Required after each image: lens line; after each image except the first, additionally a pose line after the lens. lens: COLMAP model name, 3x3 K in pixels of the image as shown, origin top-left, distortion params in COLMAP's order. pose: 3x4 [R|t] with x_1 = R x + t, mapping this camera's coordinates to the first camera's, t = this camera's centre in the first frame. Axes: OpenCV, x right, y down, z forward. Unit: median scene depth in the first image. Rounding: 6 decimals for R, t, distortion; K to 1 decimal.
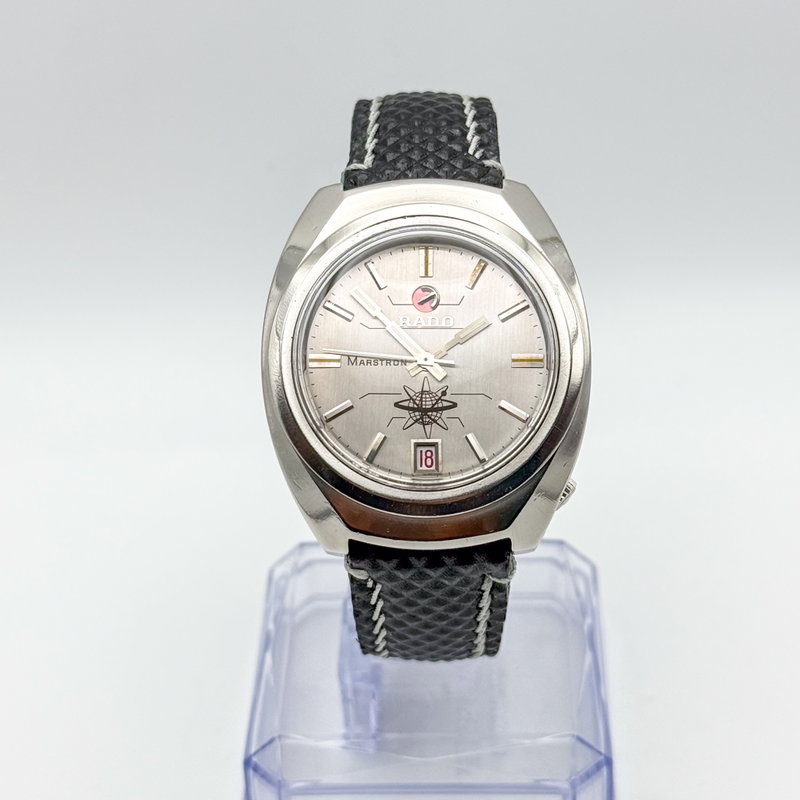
lens RADIAL K [[1883.7, 0, 402.0], [0, 1883.7, 398.1], [0, 0, 1]] dist [0.287125, 0.000000]
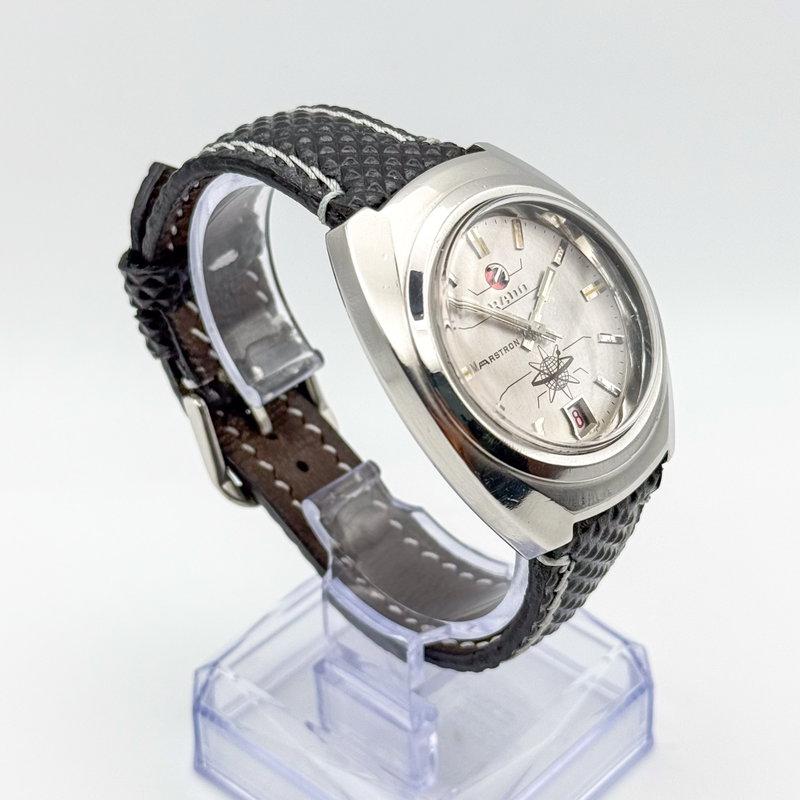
lens RADIAL K [[1883.7, 0, 396.1], [0, 1883.7, 405.1], [0, 0, 1]] dist [0.287125, 0.000000]
pose [[0.661775, -0.430296, 0.613921, -0.651655], [0.450159, 0.882901, 0.133576, -0.148429], [-0.599508, 0.187965, 0.777984, 0.287753]]
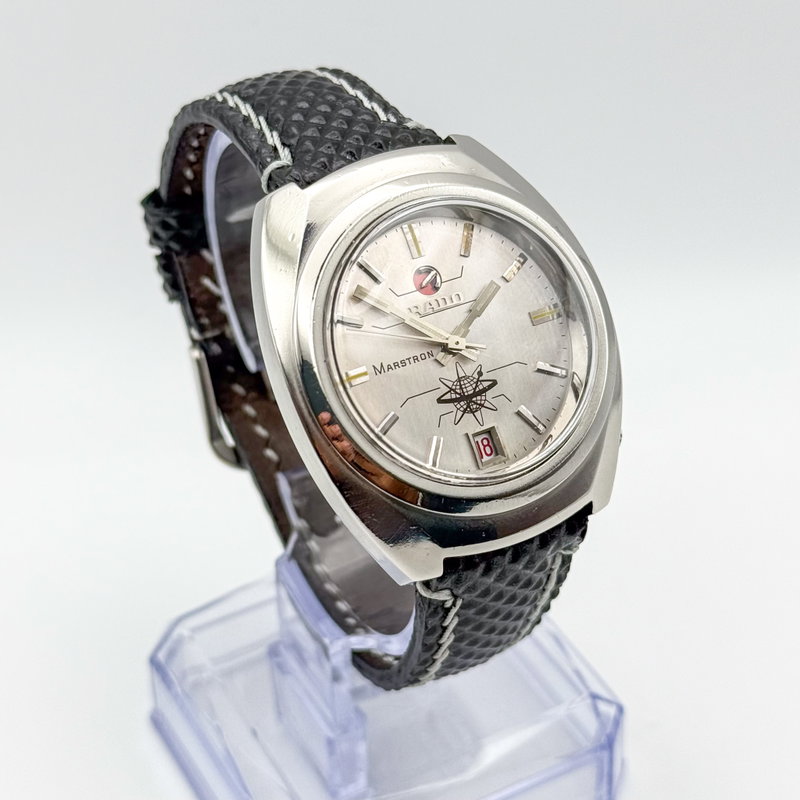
lens RADIAL K [[1883.7, 0, 402.6], [0, 1883.7, 395.2], [0, 0, 1]] dist [0.287125, 0.000000]
pose [[0.865951, -0.293122, 0.405225, -0.381688], [0.295958, 0.953483, 0.057258, -0.055691], [-0.403159, 0.070347, 0.912422, 0.185908]]
